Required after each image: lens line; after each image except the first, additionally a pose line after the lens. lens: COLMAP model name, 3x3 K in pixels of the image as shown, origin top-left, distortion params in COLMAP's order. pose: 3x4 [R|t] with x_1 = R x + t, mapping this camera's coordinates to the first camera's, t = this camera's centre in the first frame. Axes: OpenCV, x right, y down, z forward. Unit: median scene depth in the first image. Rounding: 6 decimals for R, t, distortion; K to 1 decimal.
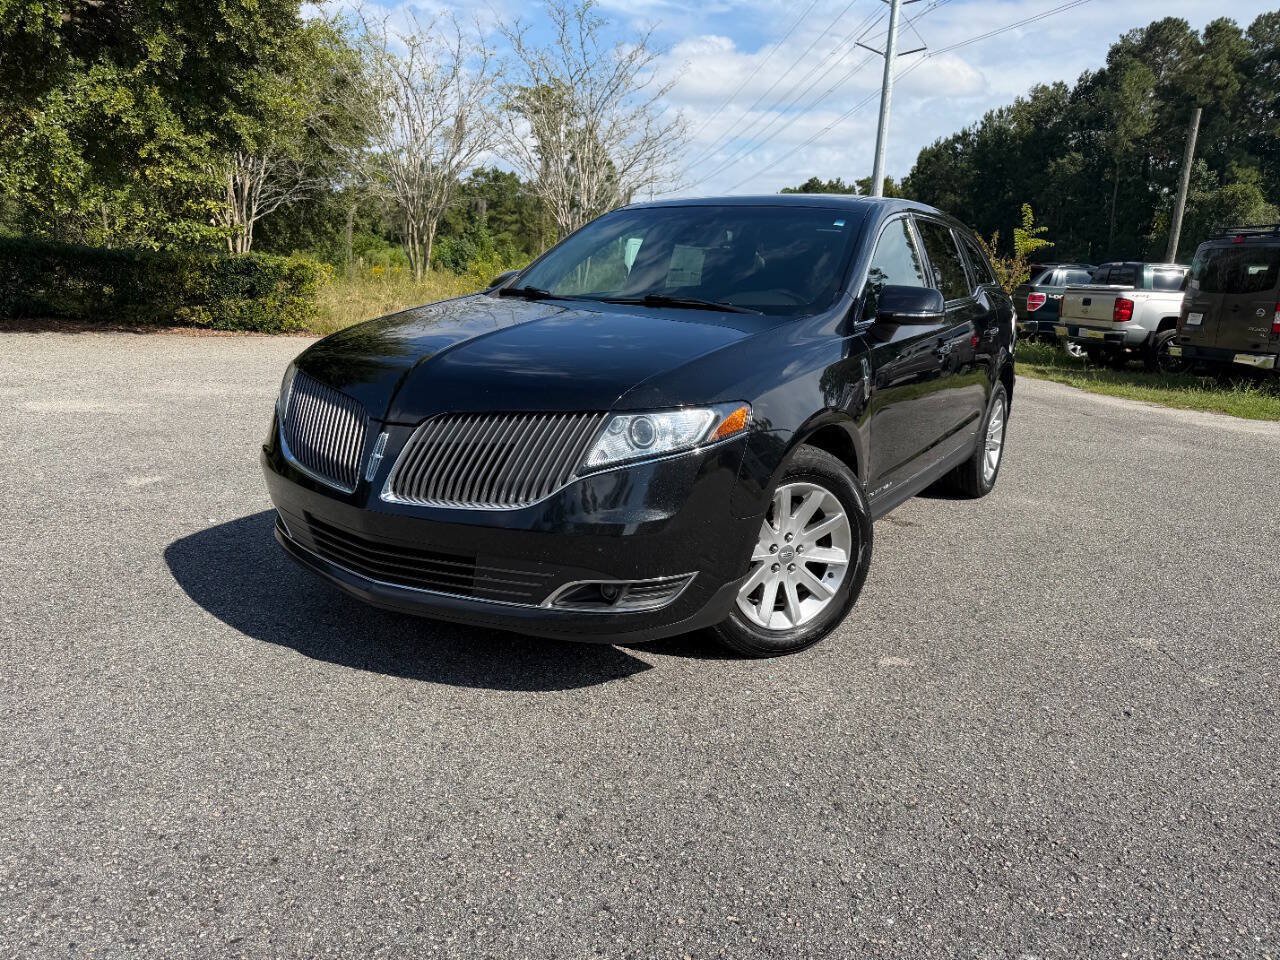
lens RADIAL K [[915.4, 0, 644.0], [0, 915.4, 490.2], [0, 0, 1]] dist [0.022404, -0.024777]
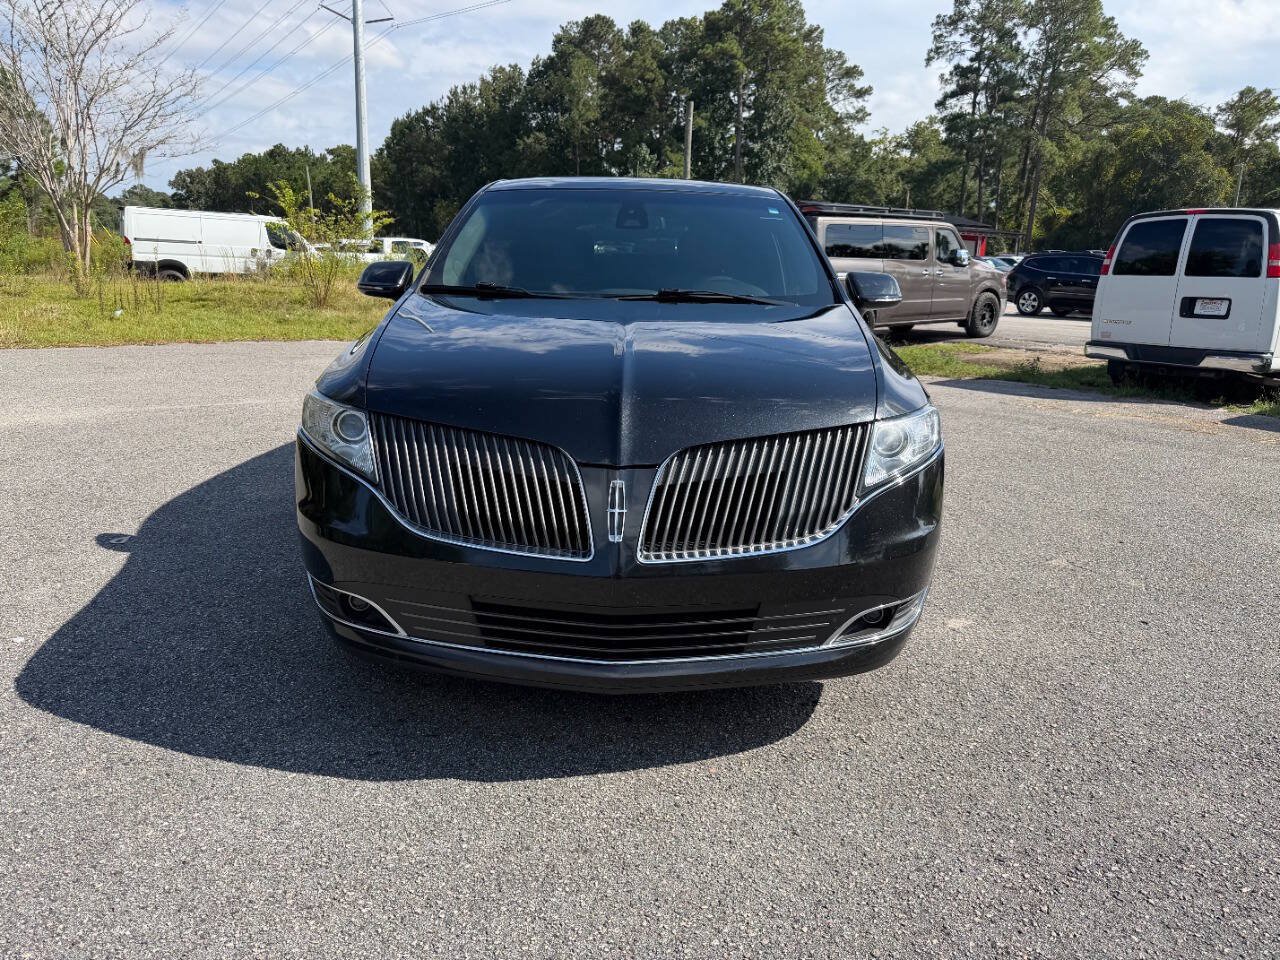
lens RADIAL K [[915.4, 0, 641.1], [0, 915.4, 480.4], [0, 0, 1]] dist [0.022404, -0.024777]
pose [[0.856635, -0.138980, 0.496852, -0.131094], [0.129322, 0.990132, 0.053993, -0.020300], [-0.499452, 0.018001, 0.866154, 0.058139]]
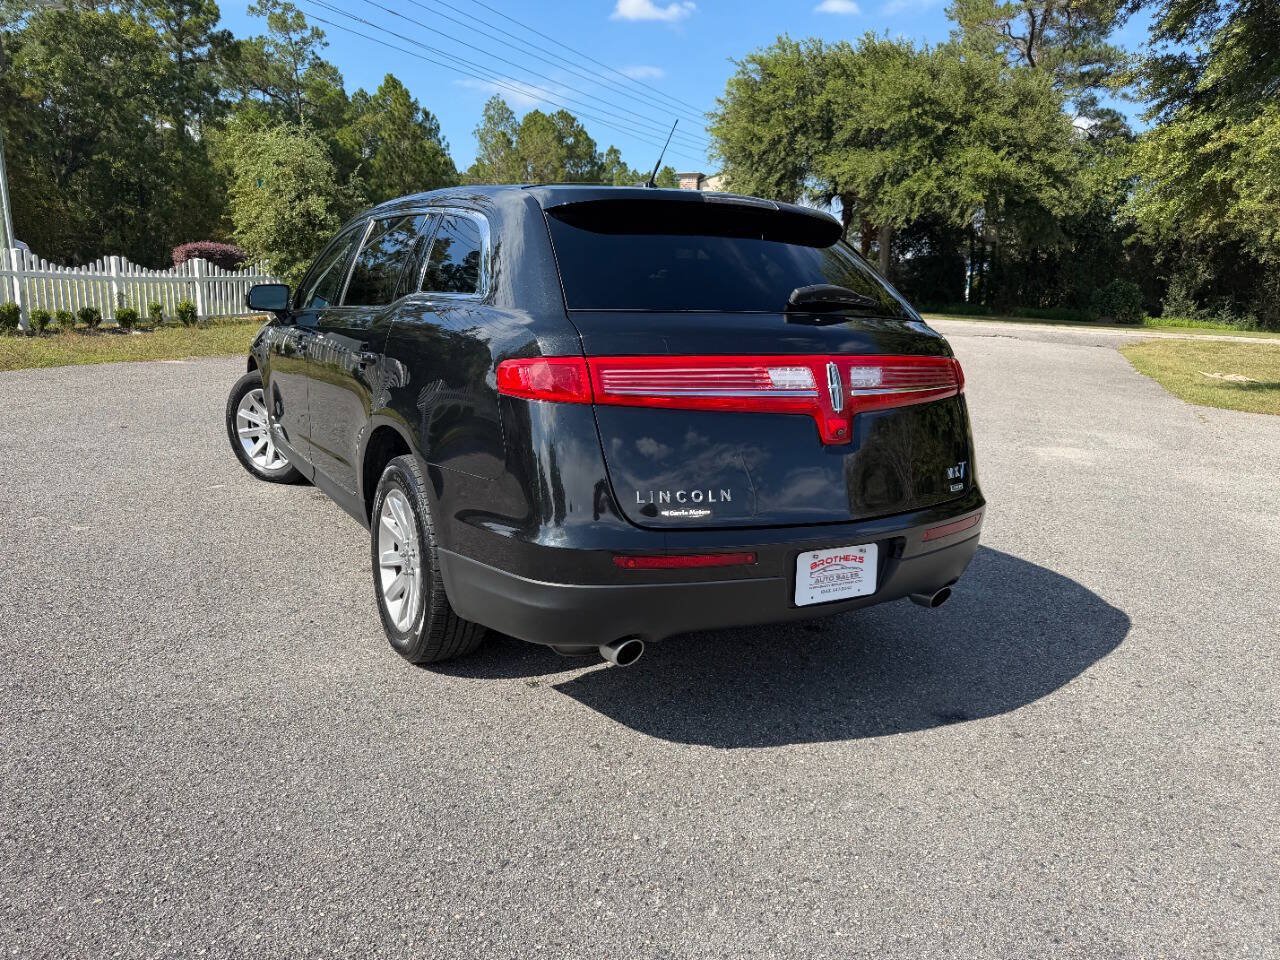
lens RADIAL K [[915.4, 0, 638.4], [0, 915.4, 482.8], [0, 0, 1]] dist [0.022404, -0.024777]
pose [[-0.463614, 0.118801, -0.878036, 0.332321], [-0.263601, 0.927606, 0.264693, -0.118550], [0.845917, 0.354167, -0.398735, 0.554164]]
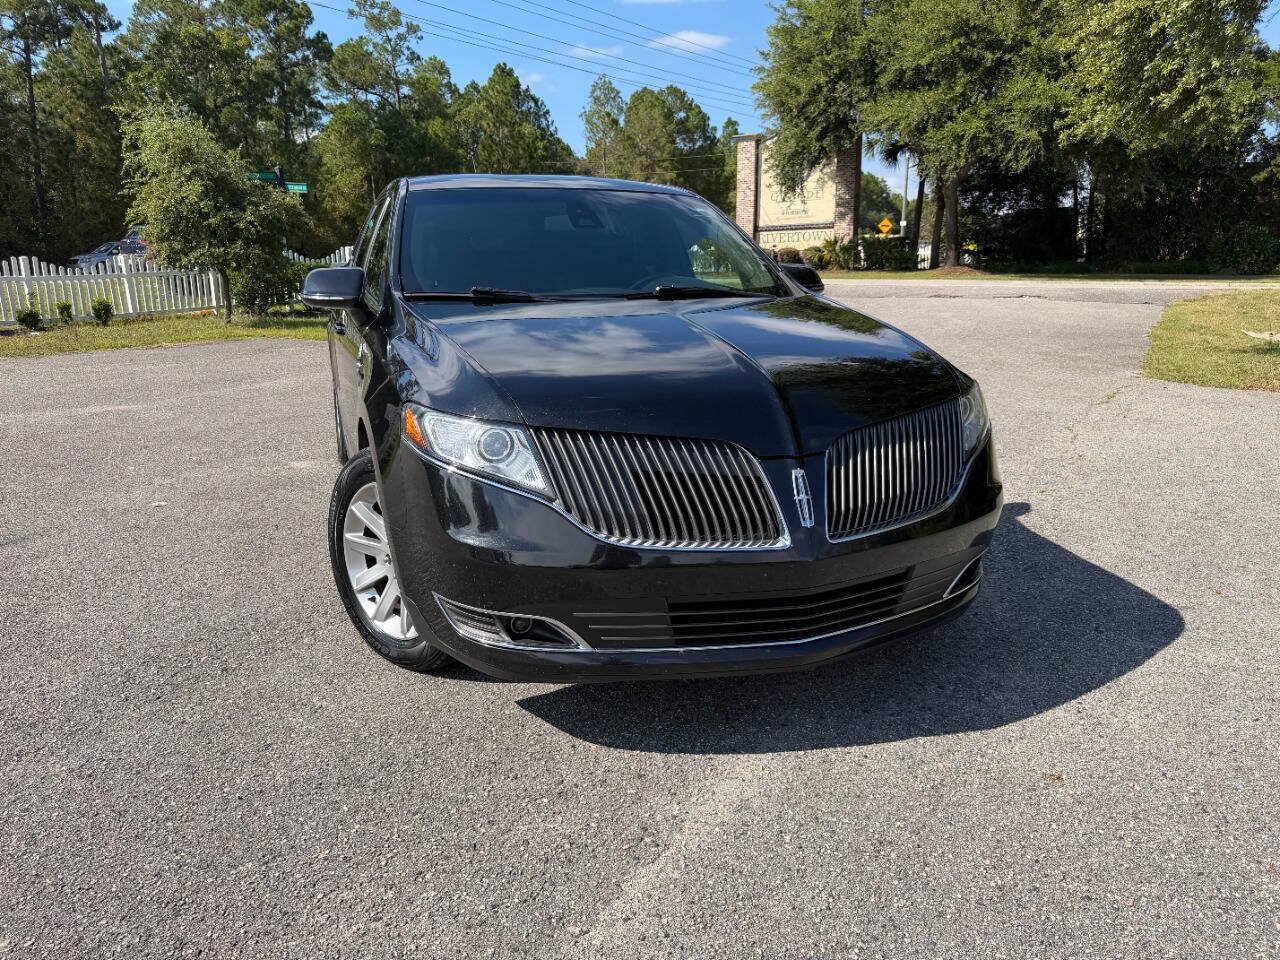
lens RADIAL K [[915.4, 0, 627.2], [0, 915.4, 472.6], [0, 0, 1]] dist [0.022404, -0.024777]
pose [[-0.608761, 0.134672, -0.781840, 0.031942], [-0.200347, 0.927450, 0.315748, -0.169344], [0.767640, 0.348854, -0.537614, 0.732798]]
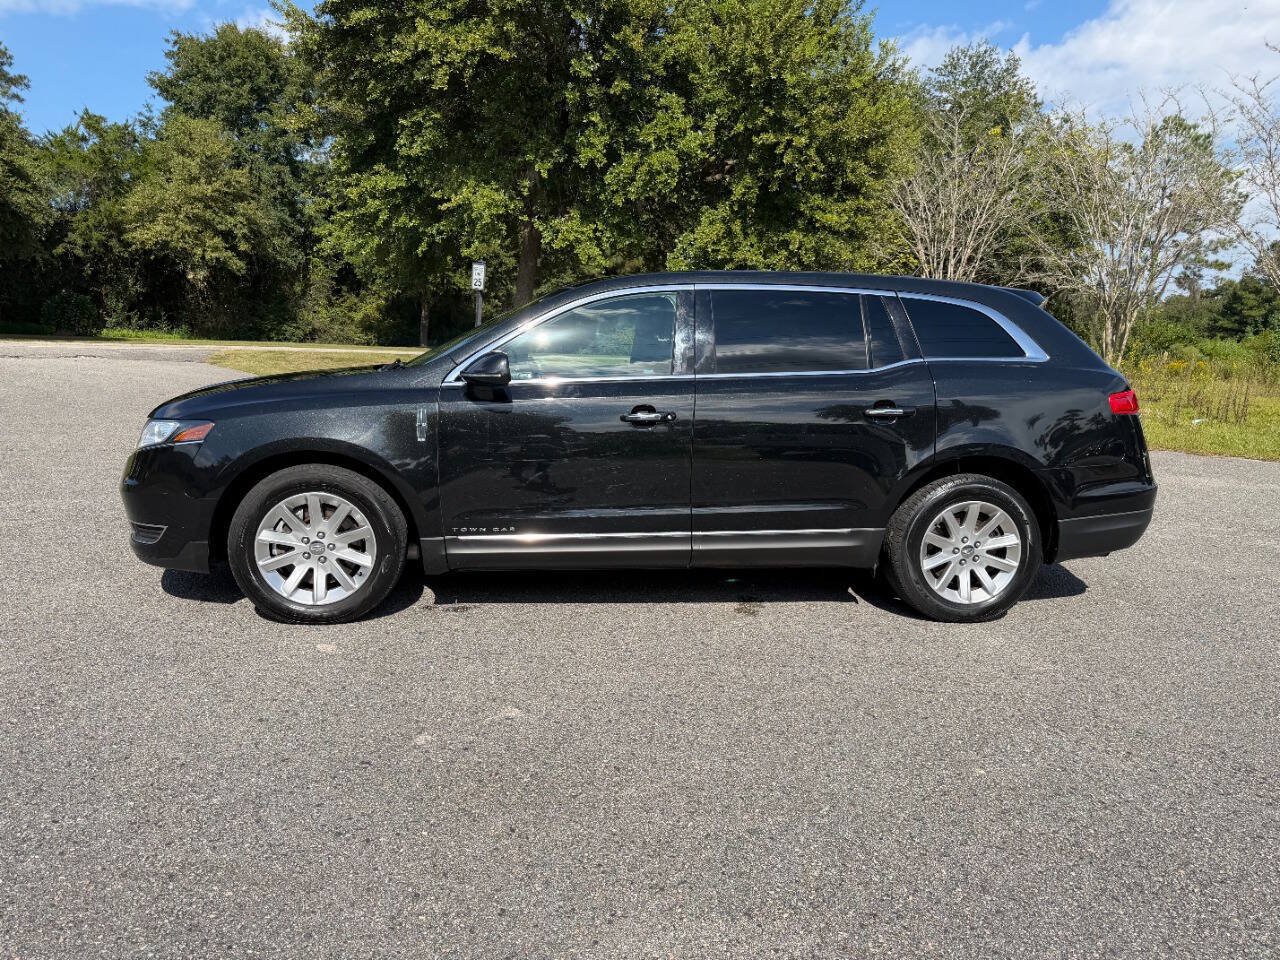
lens RADIAL K [[915.4, 0, 636.6], [0, 915.4, 492.8], [0, 0, 1]] dist [0.022404, -0.024777]
pose [[0.622956, 0.102883, -0.775462, 0.333093], [-0.180828, 0.983403, -0.014795, -0.016348], [0.761070, 0.149442, 0.631221, 0.115691]]
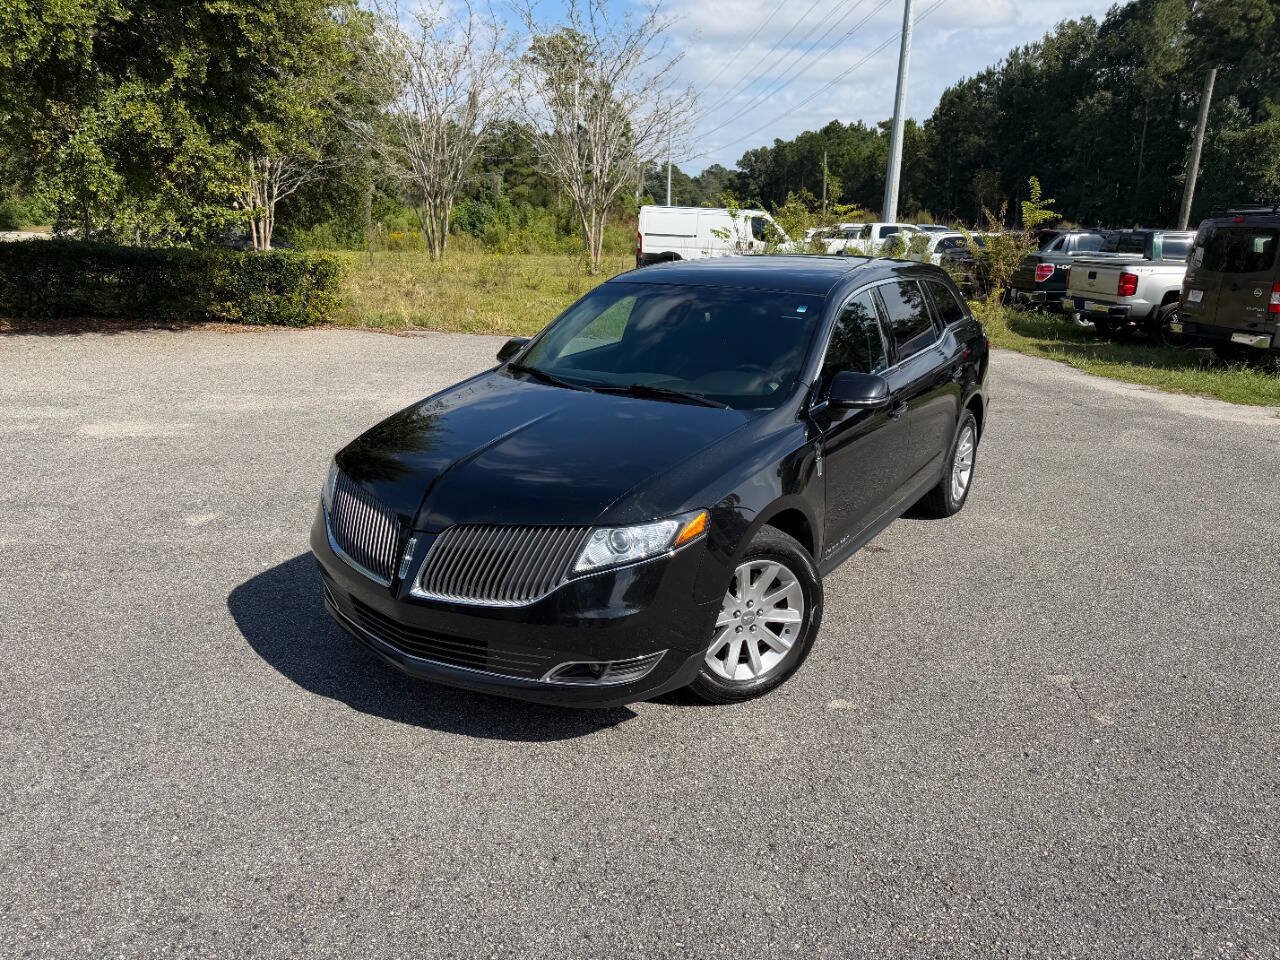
lens RADIAL K [[915.4, 0, 642.2], [0, 915.4, 487.0], [0, 0, 1]] dist [0.022404, -0.024777]
pose [[0.999497, -0.015050, -0.027930, 0.012142], [0.016472, 0.998541, 0.051427, -0.037649], [0.027115, -0.051862, 0.998286, -0.043159]]
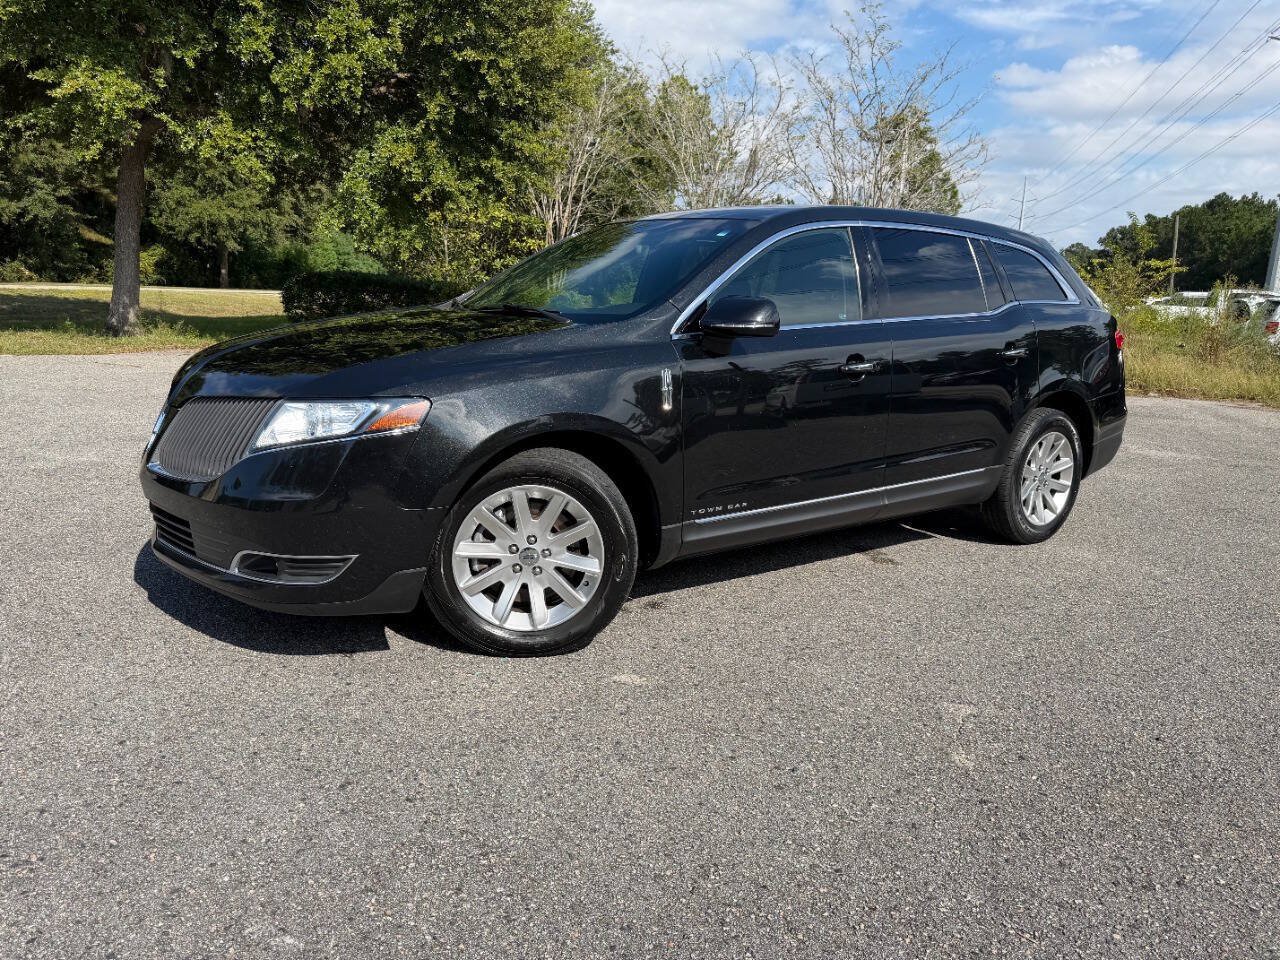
lens RADIAL K [[915.4, 0, 642.0], [0, 915.4, 479.2], [0, 0, 1]] dist [0.022404, -0.024777]
pose [[0.927364, 0.068460, -0.367845, 0.145003], [-0.084180, 0.996089, -0.026841, 0.000513], [0.364569, 0.055856, 0.929500, 0.024940]]
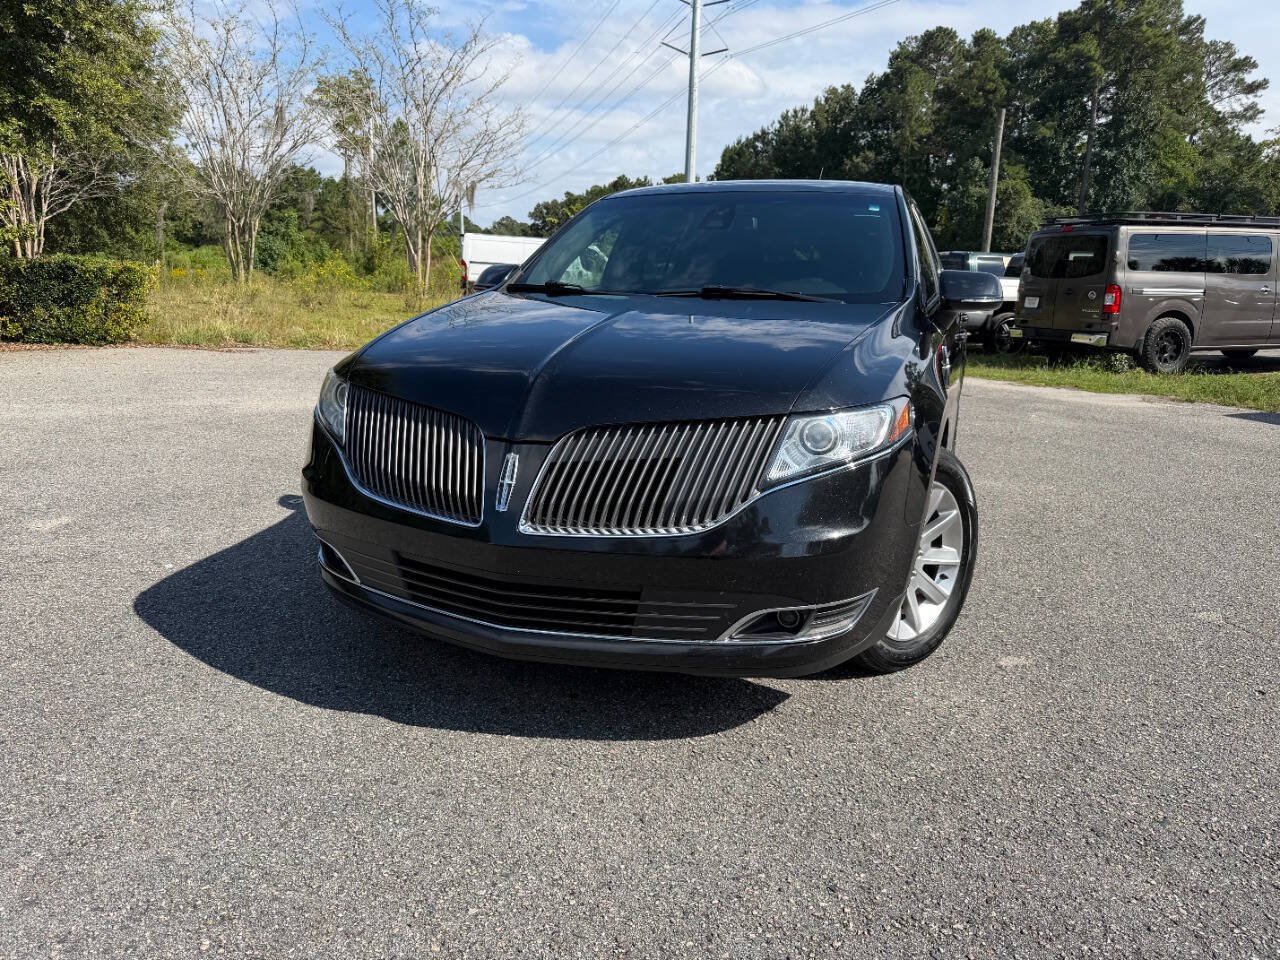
lens RADIAL K [[915.4, 0, 635.7], [0, 915.4, 483.0], [0, 0, 1]] dist [0.022404, -0.024777]
pose [[0.981330, -0.061417, 0.182261, -0.064590], [0.062224, 0.998061, 0.001292, -0.005788], [-0.181987, 0.010073, 0.983249, 0.029119]]
